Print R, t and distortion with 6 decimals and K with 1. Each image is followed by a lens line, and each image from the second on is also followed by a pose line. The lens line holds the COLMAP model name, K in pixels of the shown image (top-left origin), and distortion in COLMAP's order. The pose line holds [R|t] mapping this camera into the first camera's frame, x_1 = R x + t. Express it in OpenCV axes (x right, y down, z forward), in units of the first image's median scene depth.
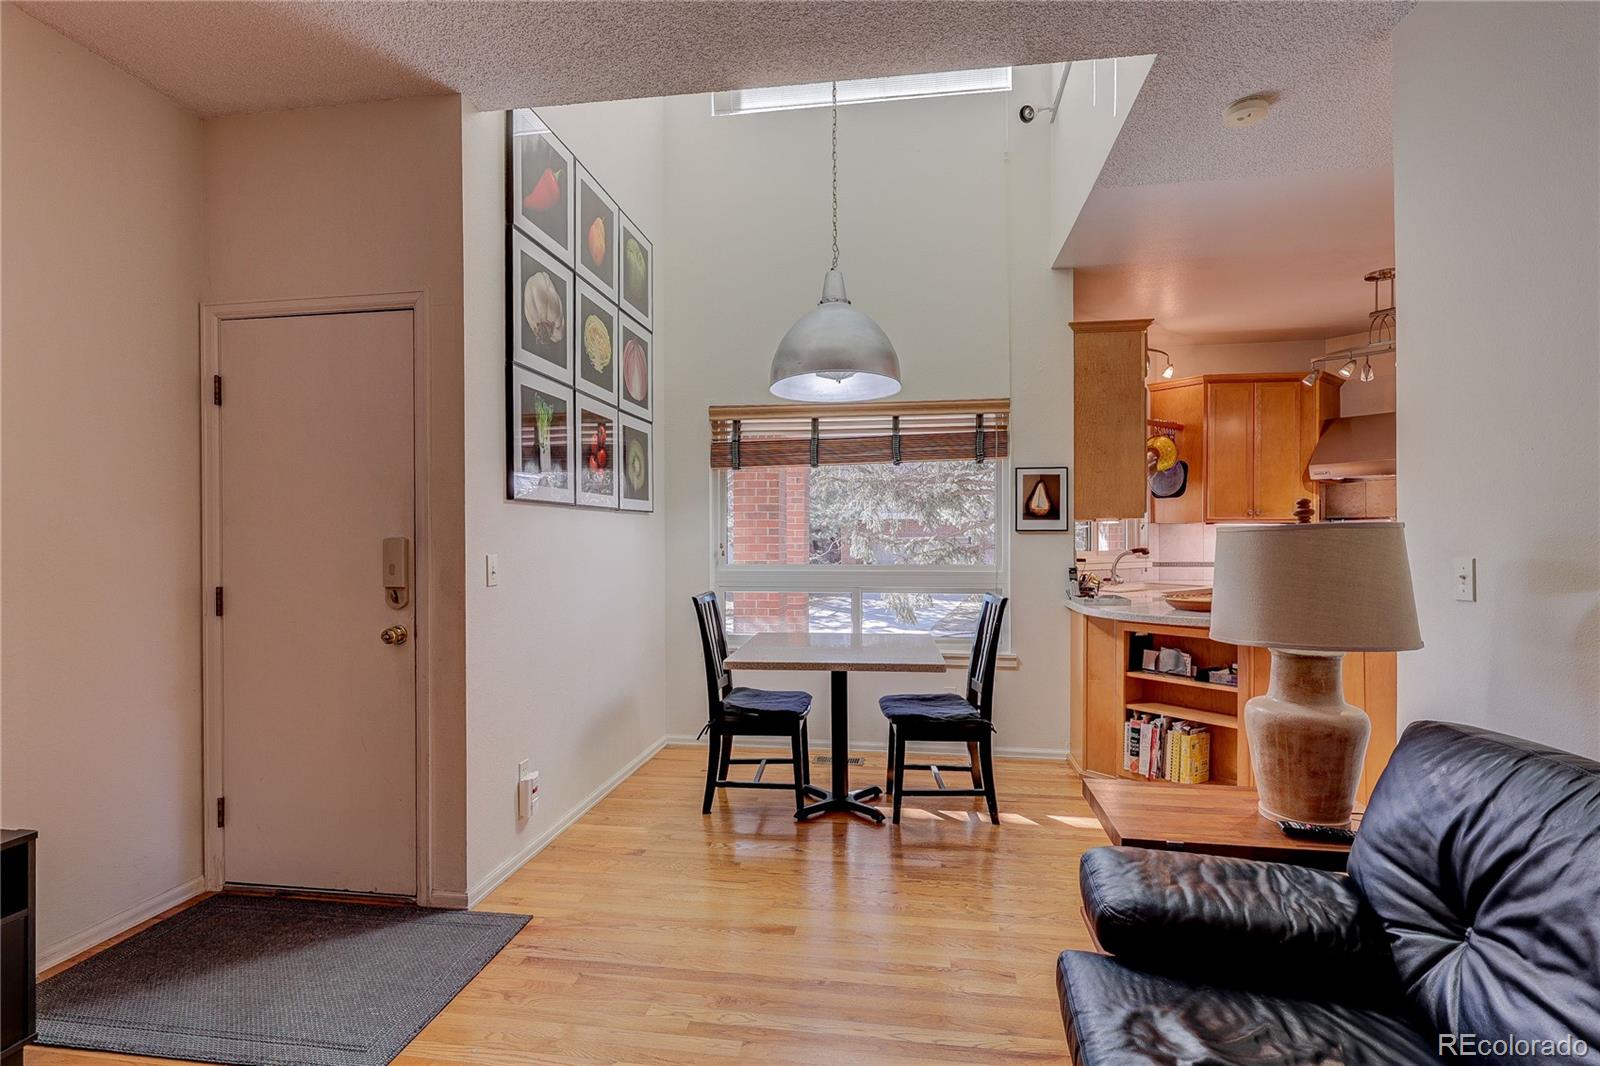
lens RADIAL K [[747.0, 0, 794.5], [0, 747.0, 540.3], [0, 0, 1]] dist [-0.014425, -0.000210]
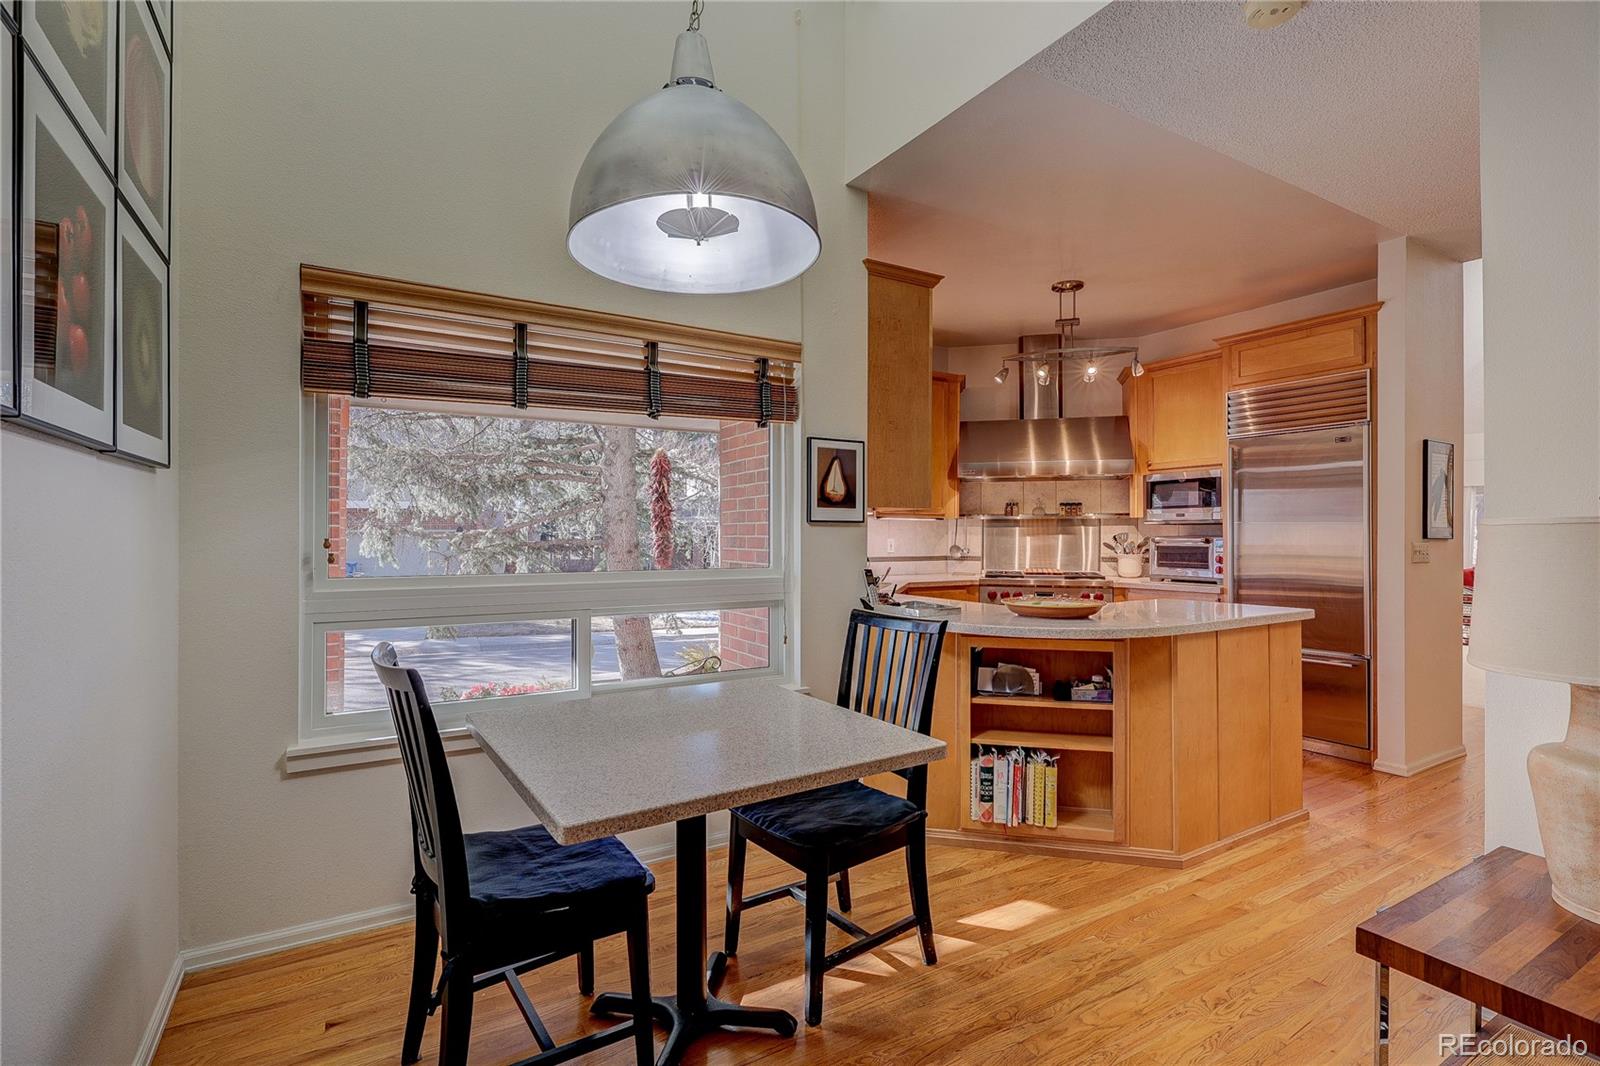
lens RADIAL K [[747.0, 0, 805.1], [0, 747.0, 529.1], [0, 0, 1]] dist [-0.014425, -0.000210]
pose [[0.763768, 0.009278, 0.645424, -0.188161], [-0.003868, 0.999945, -0.009797, 0.002137], [-0.645480, 0.004986, 0.763761, 0.436242]]
